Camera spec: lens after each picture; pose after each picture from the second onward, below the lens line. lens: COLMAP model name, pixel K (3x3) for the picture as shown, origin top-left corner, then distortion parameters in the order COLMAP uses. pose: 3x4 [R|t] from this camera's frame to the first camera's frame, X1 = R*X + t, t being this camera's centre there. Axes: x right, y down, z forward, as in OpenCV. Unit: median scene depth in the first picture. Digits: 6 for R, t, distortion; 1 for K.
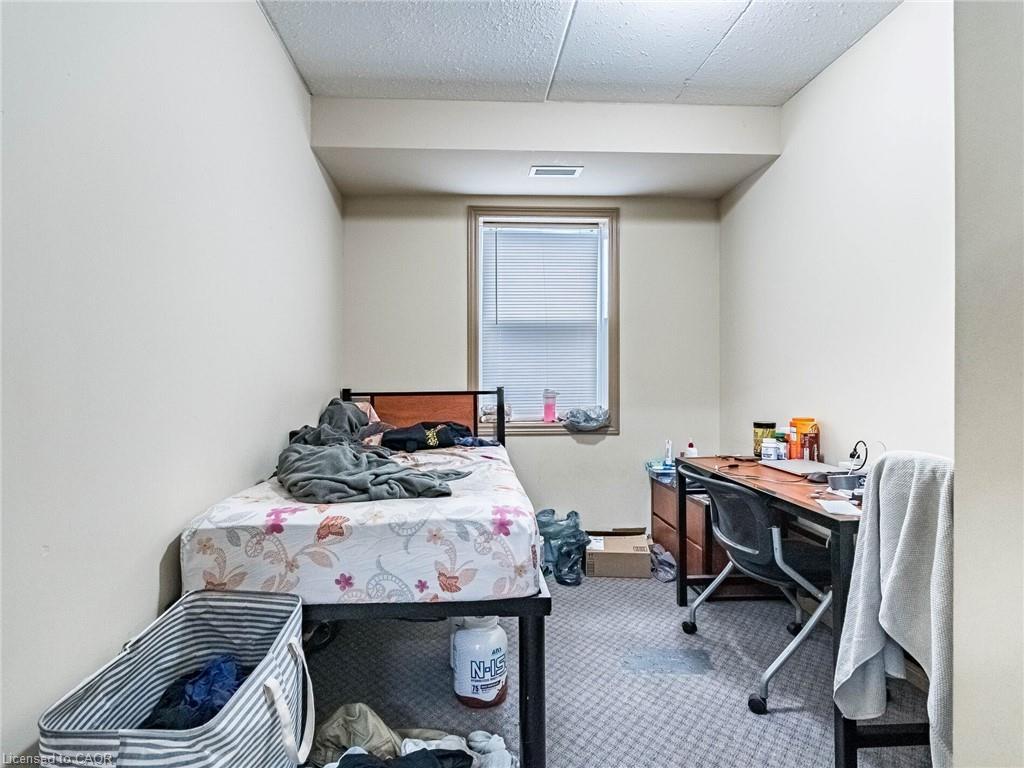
lens RADIAL K [[552.3, 0, 505.5], [0, 552.3, 378.5], [0, 0, 1]] dist [0.000004, 0.000732]
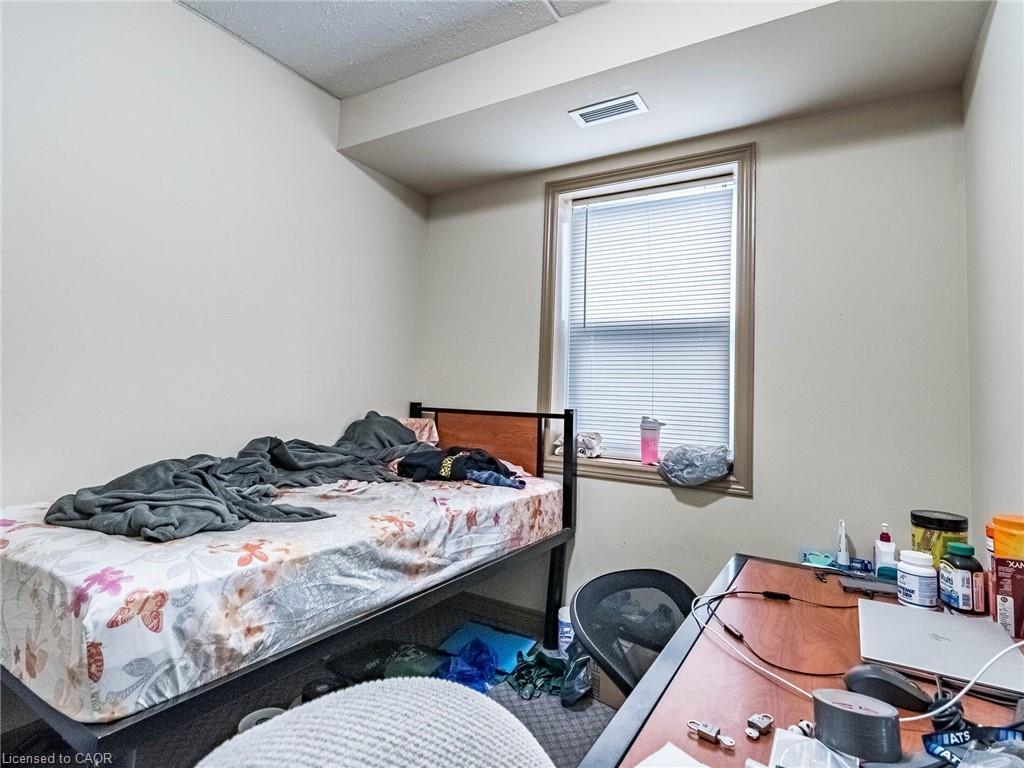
lens RADIAL K [[558.2, 0, 485.4], [0, 558.2, 350.8], [0, 0, 1]] dist [0.000400, 0.000434]
pose [[0.801393, -0.009425, -0.598064, 0.407891], [-0.040146, 0.996774, -0.069503, -0.008095], [0.596789, 0.079709, 0.798429, 0.367383]]
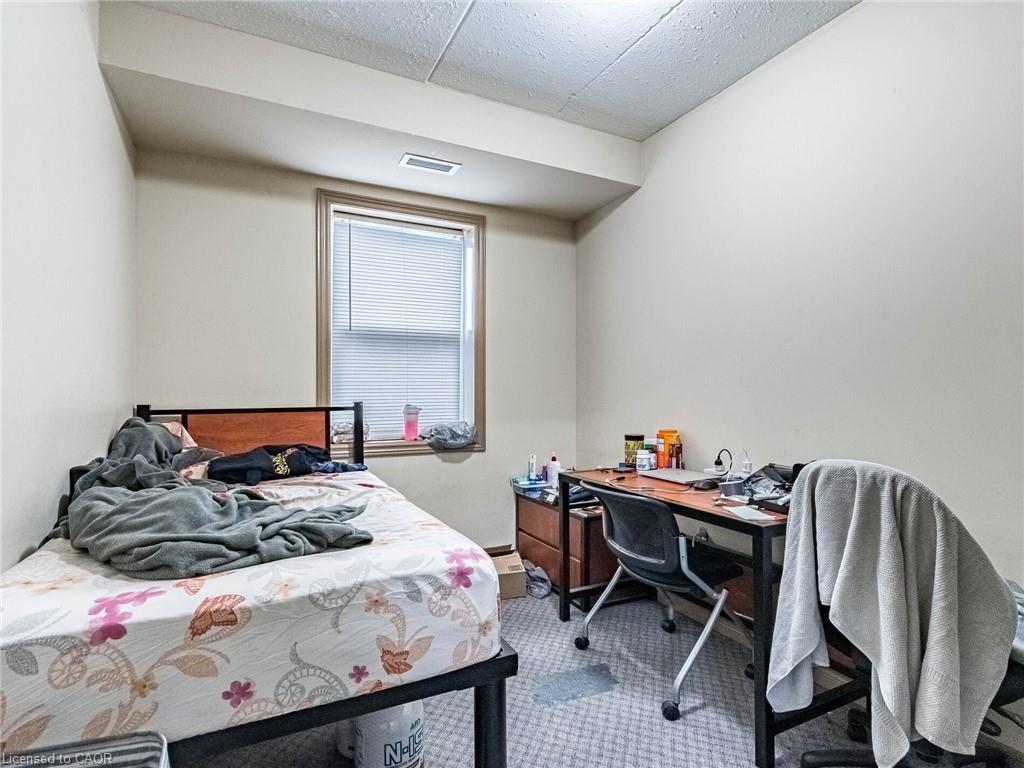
lens RADIAL K [[534.9, 0, 539.7], [0, 534.9, 394.7], [0, 0, 1]] dist [0.001415, 0.000466]
pose [[0.907349, 0.004007, 0.420359, -0.119777], [-0.004759, 0.999988, 0.000740, 0.002023], [-0.420351, -0.002672, 0.907358, 0.131450]]
